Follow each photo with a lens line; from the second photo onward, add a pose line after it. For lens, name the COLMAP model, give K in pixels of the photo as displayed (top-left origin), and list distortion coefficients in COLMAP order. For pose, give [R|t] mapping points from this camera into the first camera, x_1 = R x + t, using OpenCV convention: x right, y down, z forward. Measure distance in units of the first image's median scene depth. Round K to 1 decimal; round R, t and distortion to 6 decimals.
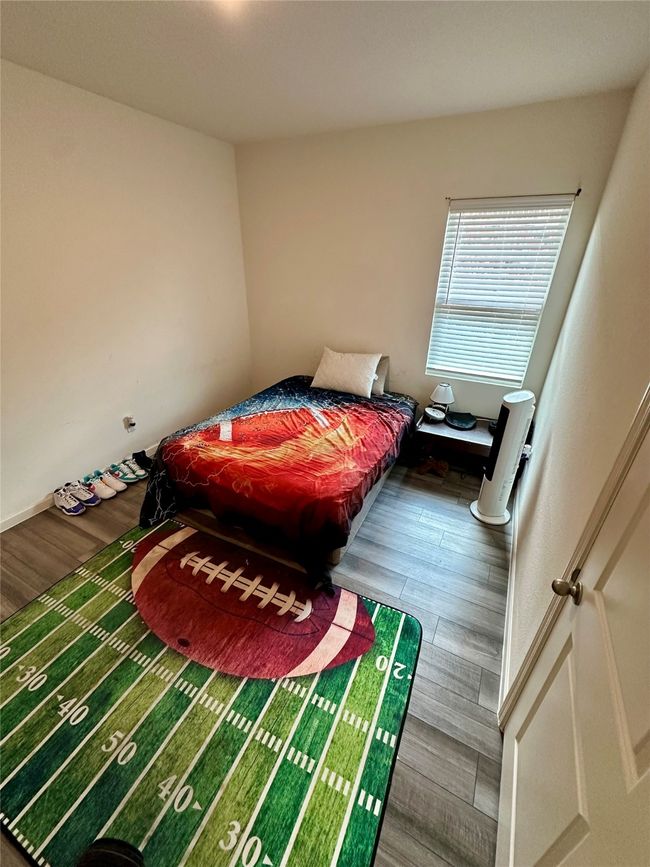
lens RADIAL K [[350.7, 0, 324.8], [0, 350.7, 433.3], [0, 0, 1]] dist [0.000762, -0.000017]
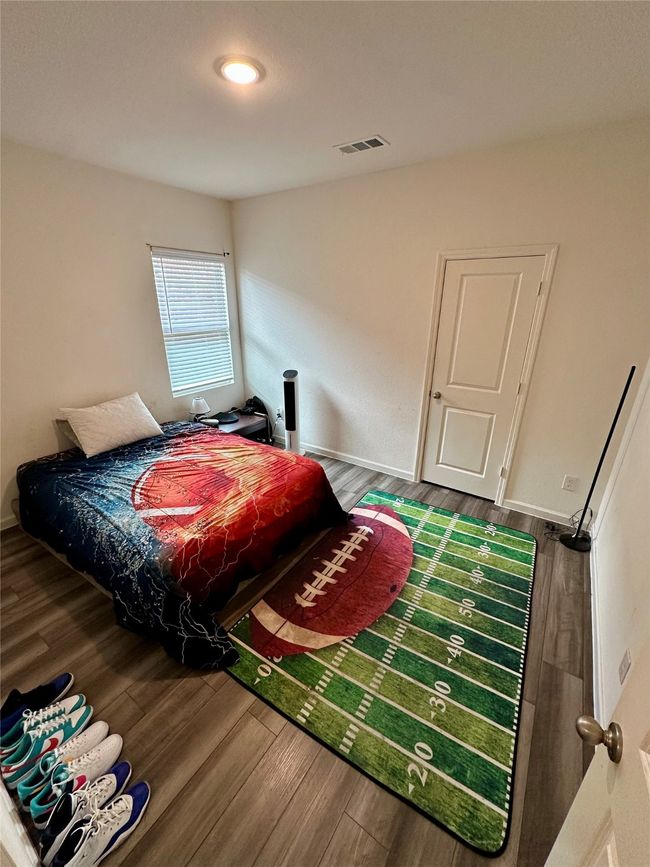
lens RADIAL K [[350.7, 0, 325.4], [0, 350.7, 432.7], [0, 0, 1]] dist [0.000762, -0.000017]
pose [[0.118949, -0.367118, 0.922537, -1.155402], [0.446930, 0.849481, 0.280420, -0.282465], [-0.886626, 0.378954, 0.265121, 0.559851]]
